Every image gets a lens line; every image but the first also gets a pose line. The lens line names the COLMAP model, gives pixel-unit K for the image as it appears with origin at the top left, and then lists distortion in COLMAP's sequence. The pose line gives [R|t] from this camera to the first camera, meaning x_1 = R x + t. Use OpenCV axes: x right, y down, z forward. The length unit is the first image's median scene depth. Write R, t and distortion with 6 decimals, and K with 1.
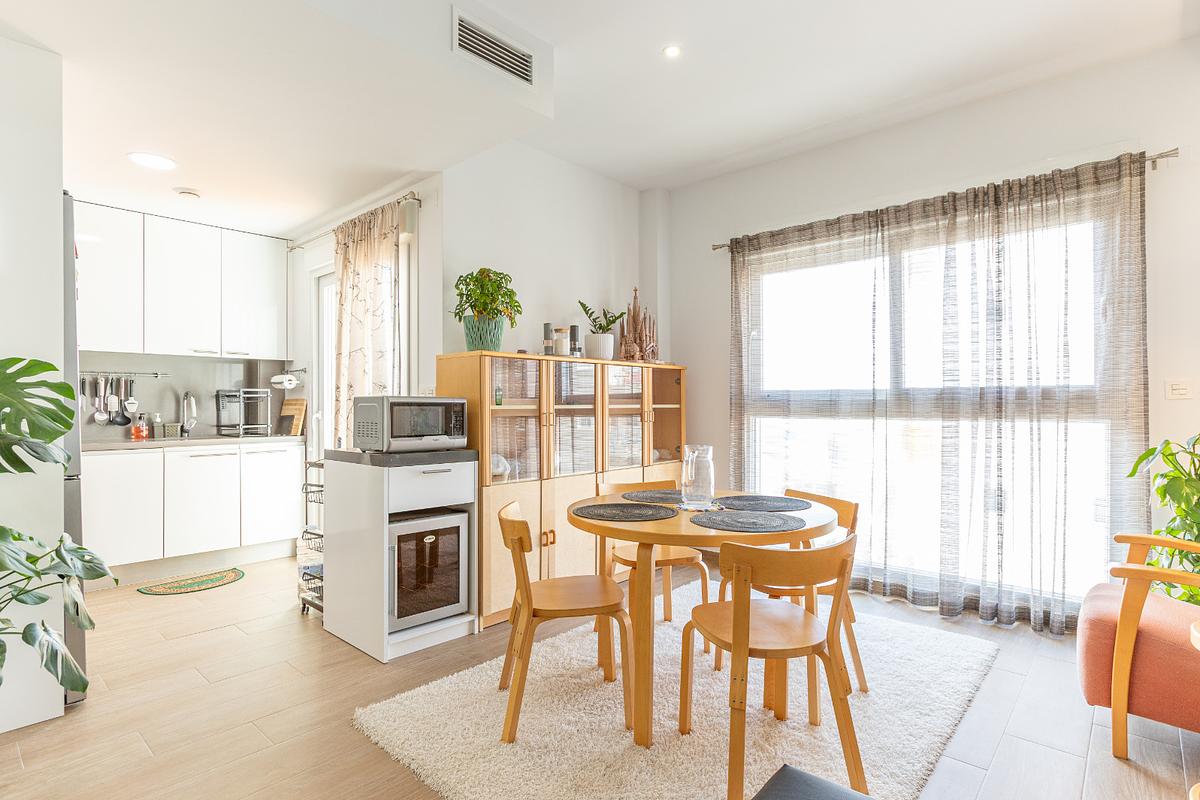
lens RADIAL K [[610.4, 0, 644.2], [0, 610.4, 403.3], [0, 0, 1]] dist [-0.039418, 0.014368]
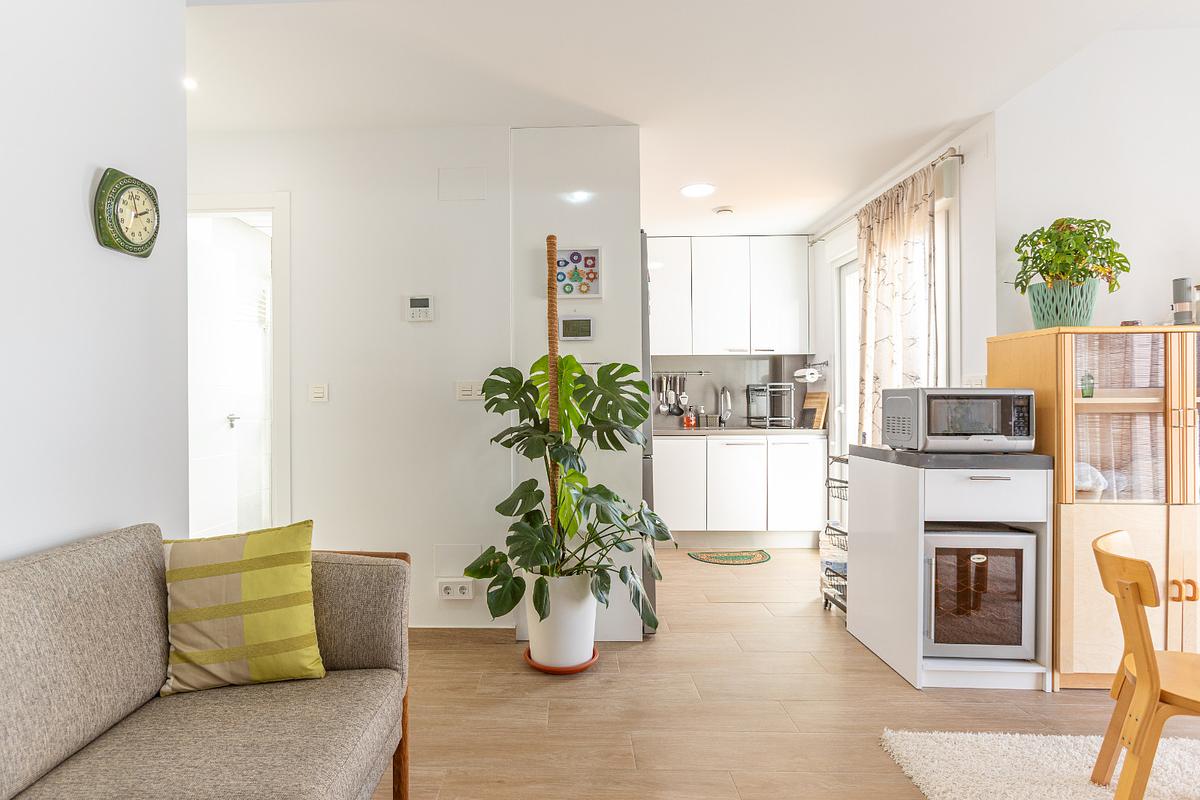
lens RADIAL K [[610.4, 0, 599.0], [0, 610.4, 401.5], [0, 0, 1]] dist [-0.039418, 0.014368]
pose [[0.681655, 0.001032, -0.731673, -0.099001], [0.004753, 0.999972, 0.005839, 0.000570], [0.731658, -0.007458, 0.681631, 0.053349]]
